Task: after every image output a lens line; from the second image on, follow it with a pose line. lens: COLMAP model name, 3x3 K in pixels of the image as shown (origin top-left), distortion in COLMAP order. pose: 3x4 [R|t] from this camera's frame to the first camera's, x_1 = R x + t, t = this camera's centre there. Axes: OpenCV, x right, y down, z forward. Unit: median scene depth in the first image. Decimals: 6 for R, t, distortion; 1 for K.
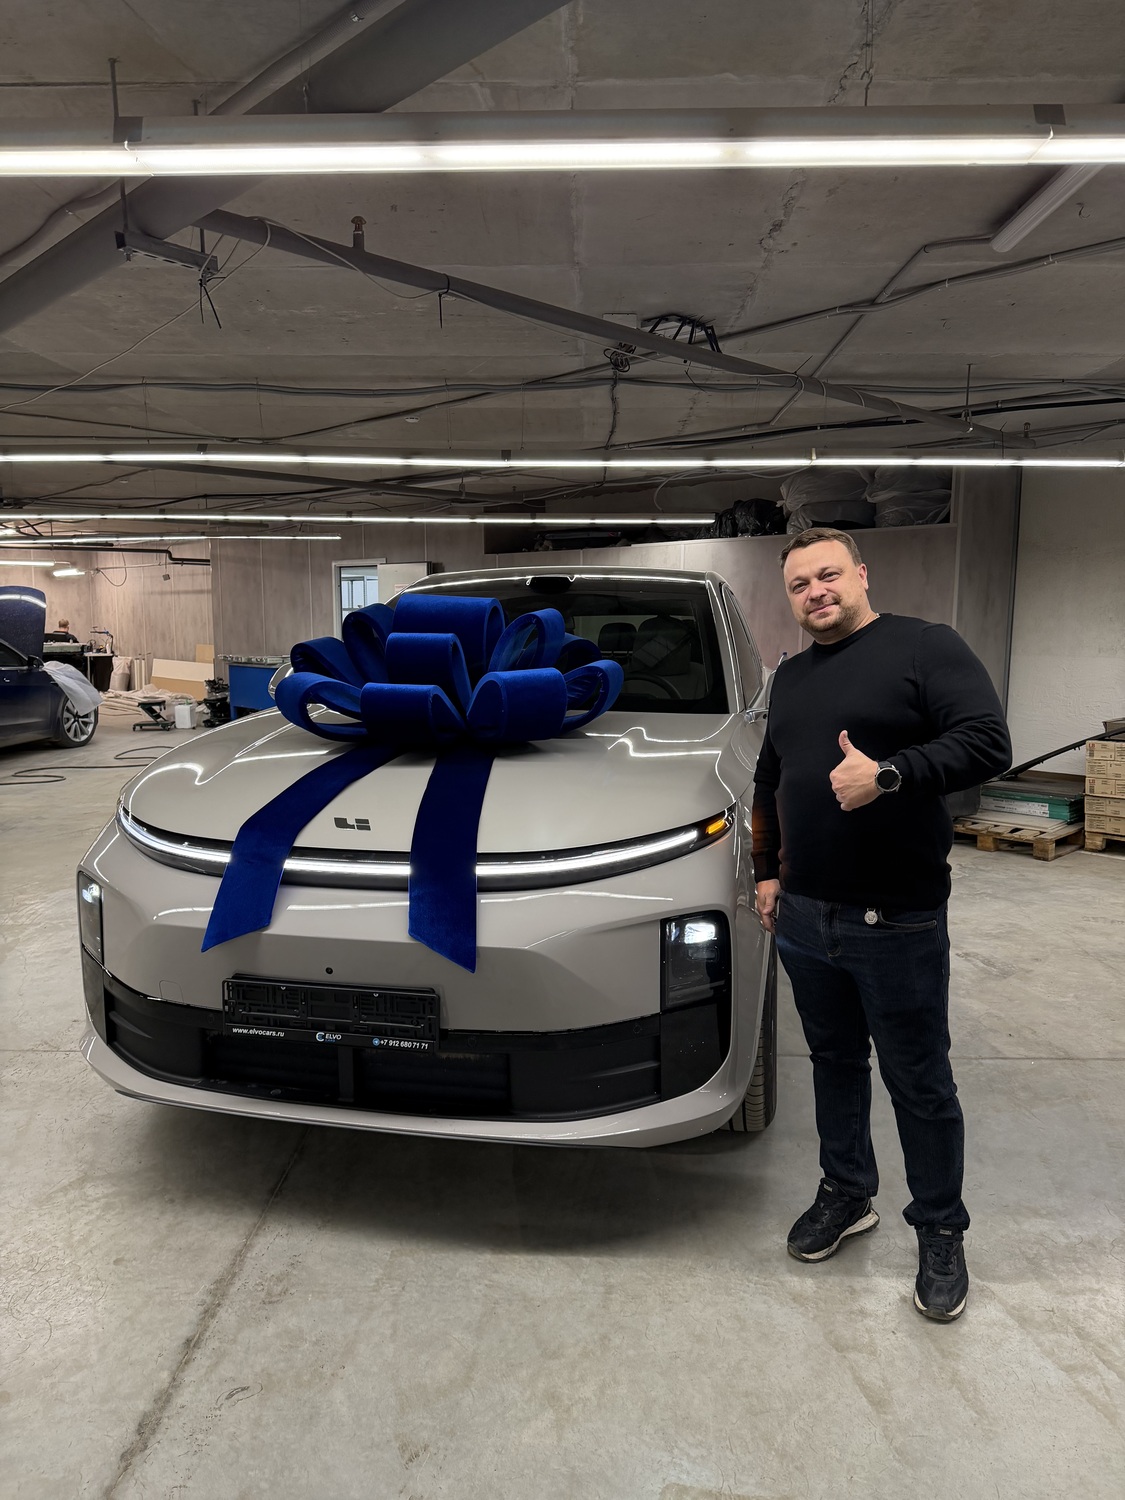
lens RADIAL K [[1029.4, 0, 585.0], [0, 1029.4, 729.6], [0, 0, 1]] dist [0.049125, -0.012386]
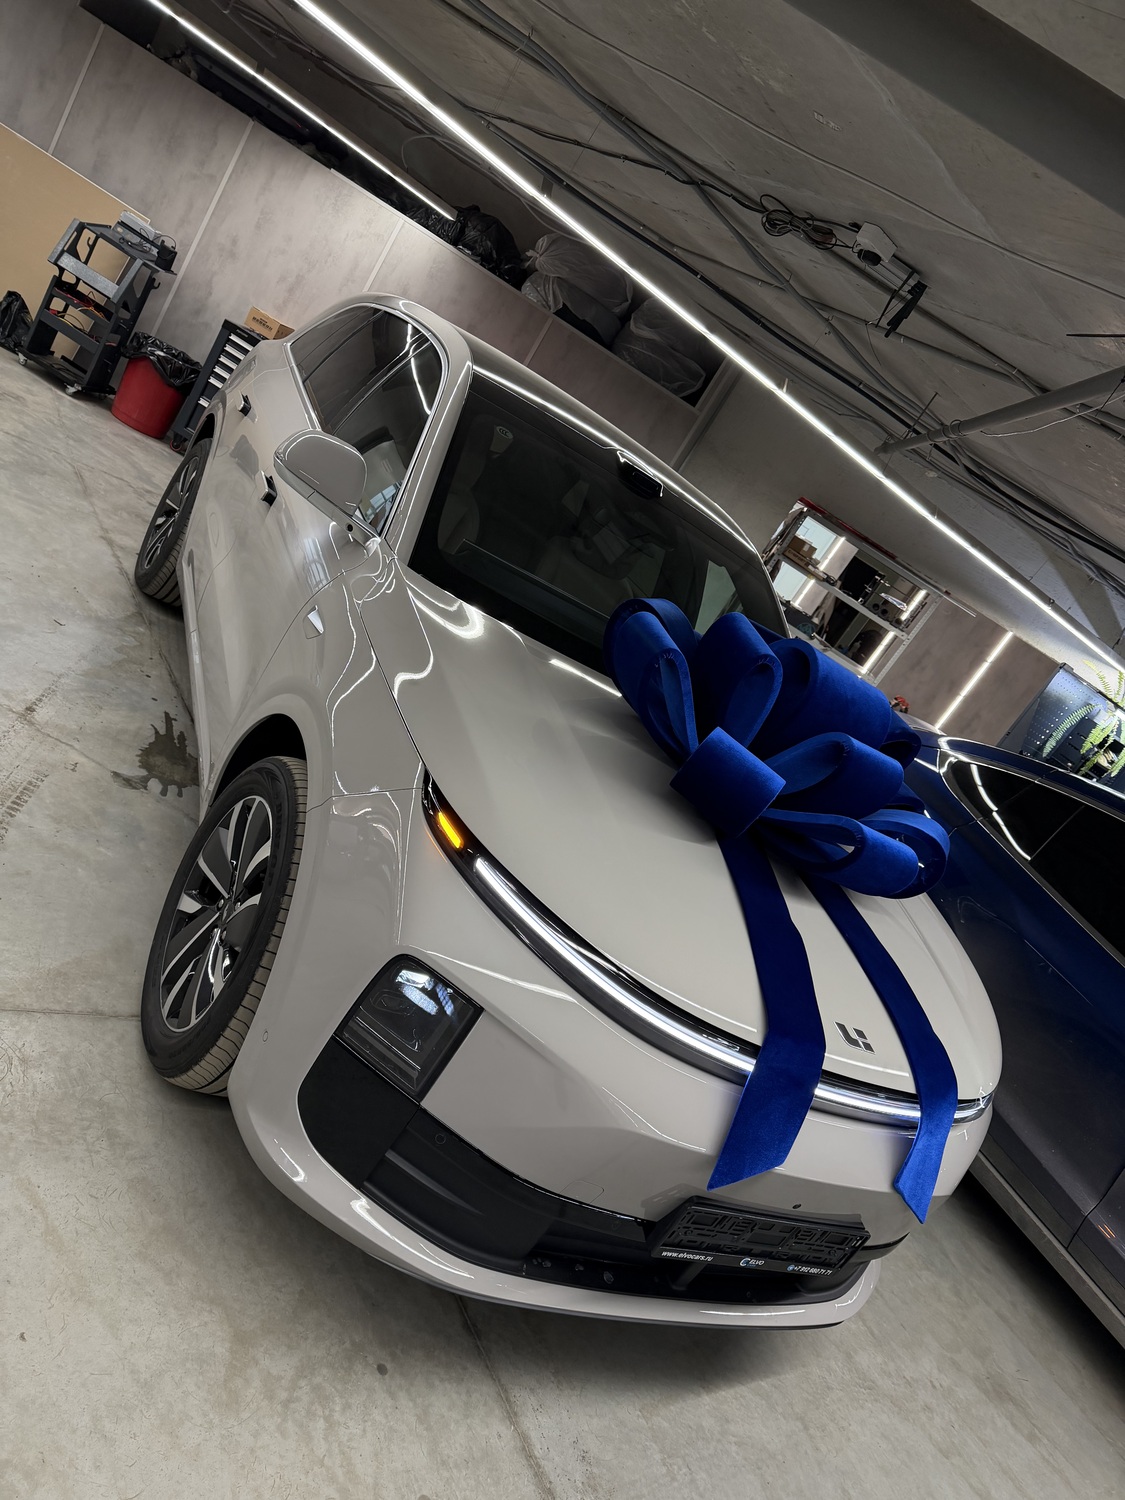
lens RADIAL K [[1029.4, 0, 559.2], [0, 1029.4, 737.9], [0, 0, 1]] dist [0.049125, -0.012386]
pose [[0.698069, 0.225273, 0.679670, -1.001980], [-0.465180, 0.864297, 0.191306, -0.159279], [-0.544340, -0.449714, 0.708132, 0.650465]]
